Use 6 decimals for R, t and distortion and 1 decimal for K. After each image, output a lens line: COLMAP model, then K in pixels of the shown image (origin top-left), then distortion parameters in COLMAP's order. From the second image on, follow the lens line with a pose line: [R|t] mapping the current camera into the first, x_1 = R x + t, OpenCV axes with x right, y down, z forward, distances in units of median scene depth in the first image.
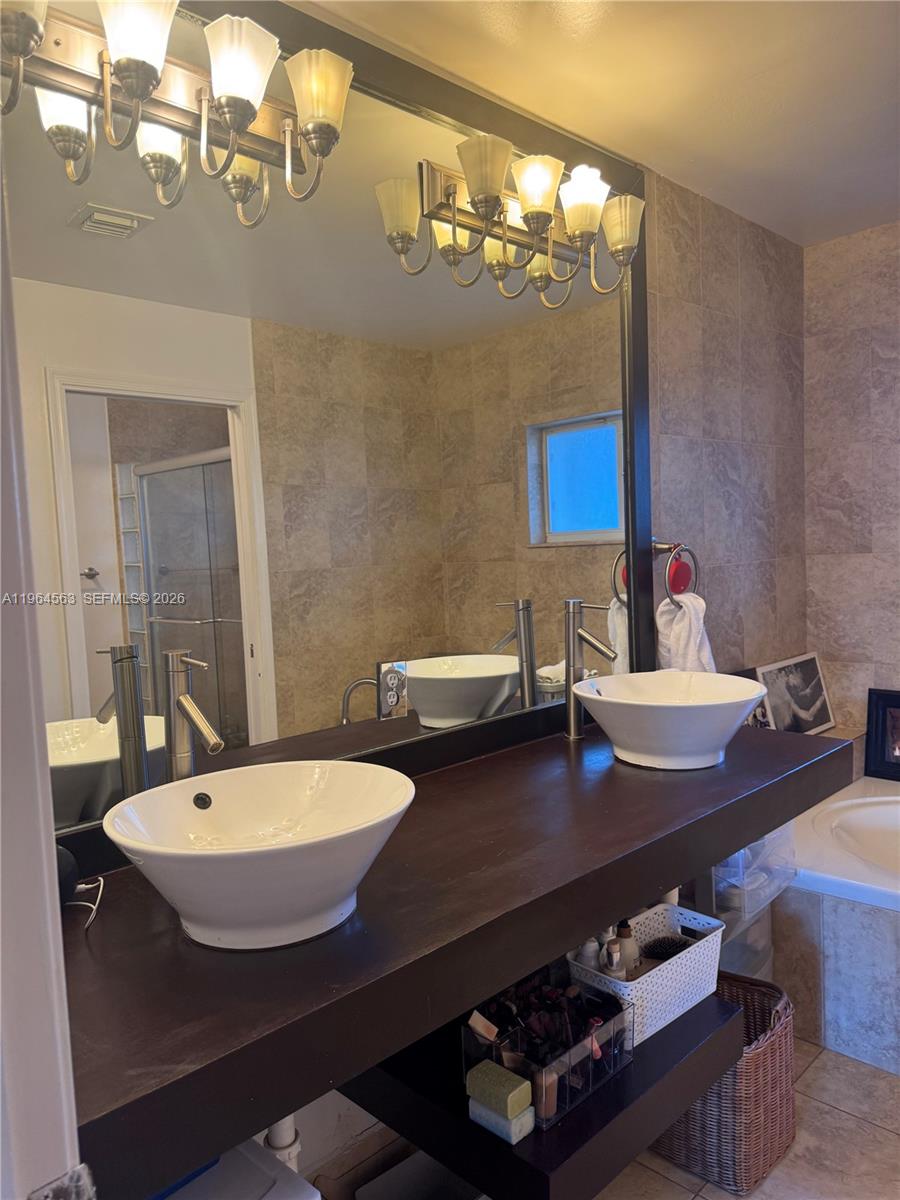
lens RADIAL K [[850.6, 0, 450.0], [0, 850.6, 600.0], [0, 0, 1]] dist [0.024781, -0.034960]
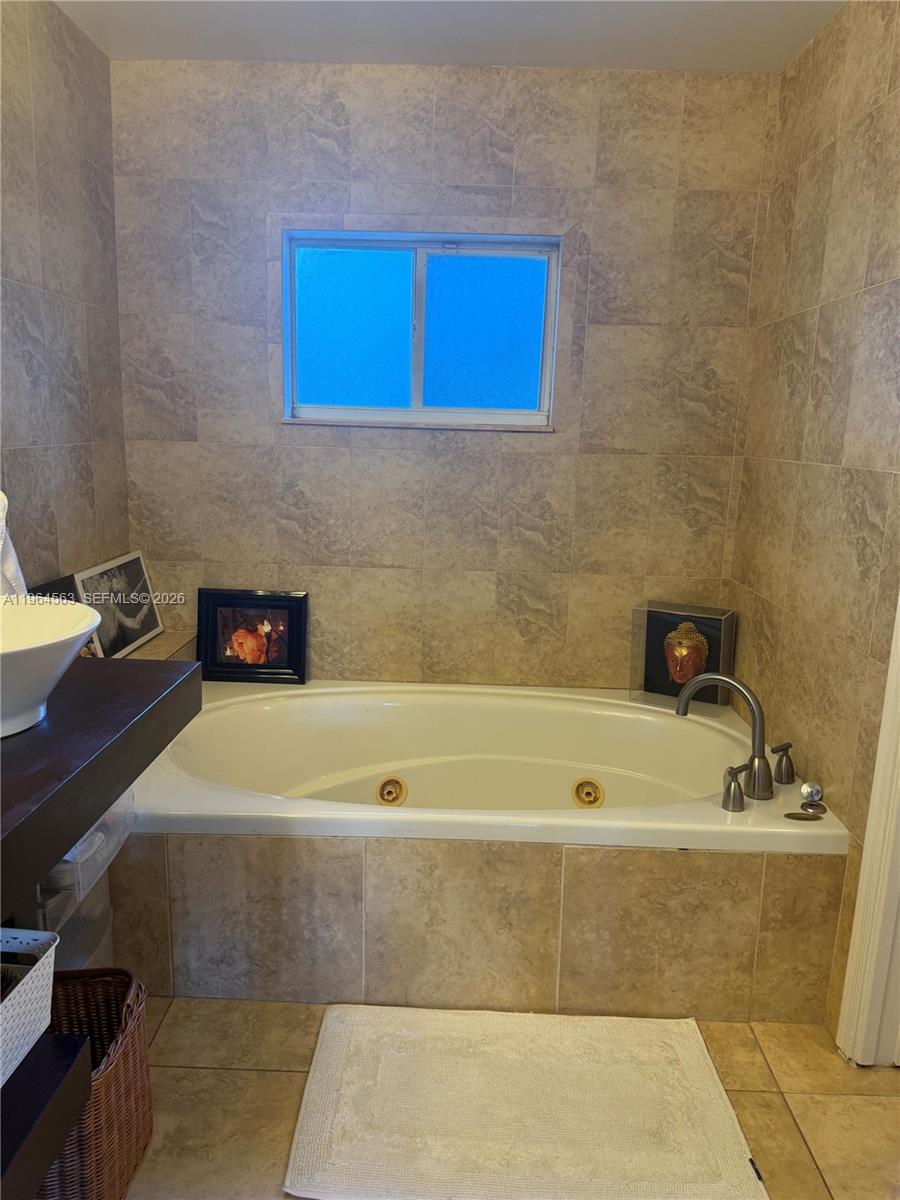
lens RADIAL K [[850.6, 0, 450.0], [0, 850.6, 600.0], [0, 0, 1]] dist [0.024781, -0.034960]
pose [[0.715267, -0.078670, 0.694409, 0.039766], [-0.014960, 0.991692, 0.127758, -0.007271], [-0.698691, -0.101769, 0.708148, 0.146837]]
